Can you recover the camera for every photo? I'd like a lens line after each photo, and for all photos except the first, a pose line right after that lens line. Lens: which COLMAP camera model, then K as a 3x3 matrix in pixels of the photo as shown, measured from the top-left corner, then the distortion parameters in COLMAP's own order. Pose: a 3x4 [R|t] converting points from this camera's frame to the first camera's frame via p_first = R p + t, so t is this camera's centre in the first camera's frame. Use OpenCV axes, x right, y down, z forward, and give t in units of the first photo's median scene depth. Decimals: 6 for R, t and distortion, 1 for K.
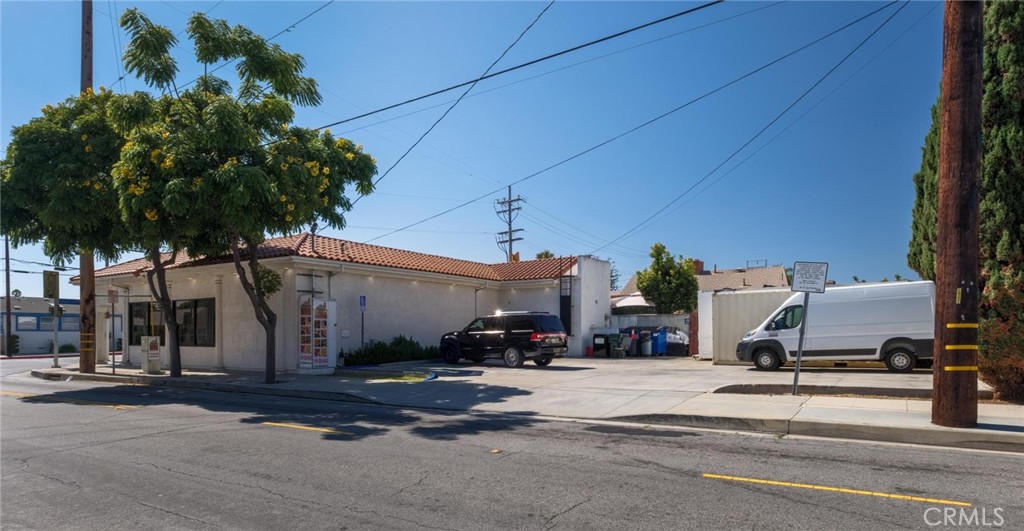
lens RADIAL K [[585.8, 0, 531.5], [0, 585.8, 325.0], [0, 0, 1]] dist [0.006516, 0.000376]
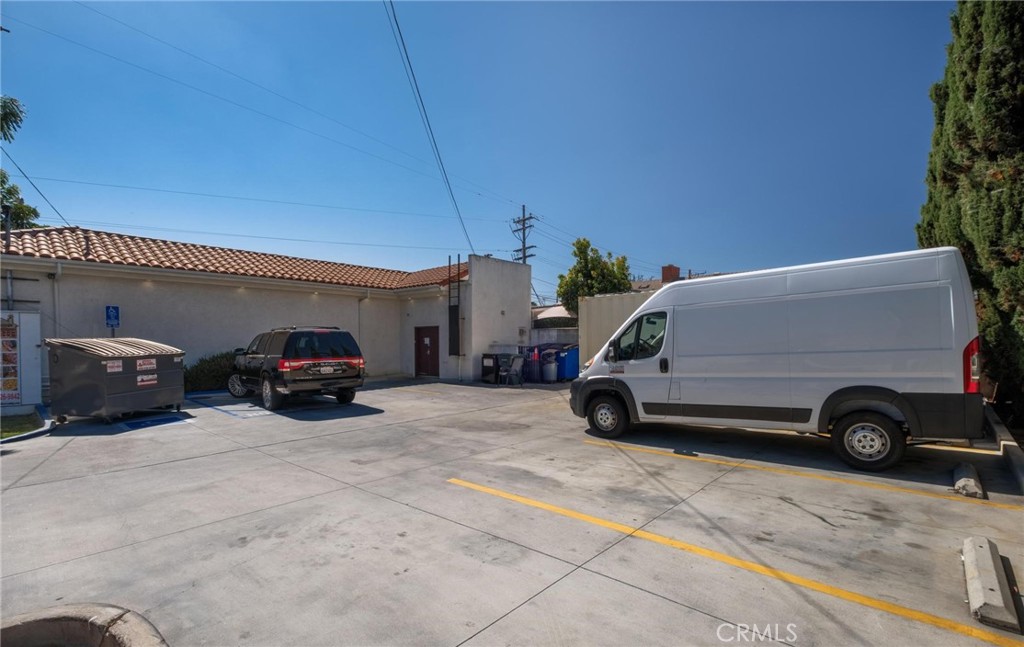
lens RADIAL K [[465.5, 0, 538.6], [0, 465.5, 347.1], [0, 0, 1]] dist [-0.009292, 0.000333]
pose [[0.988080, 0.002217, -0.153924, 0.270246], [0.001937, 0.999638, 0.026830, -0.009639], [0.153927, -0.026809, 0.987718, 0.385852]]
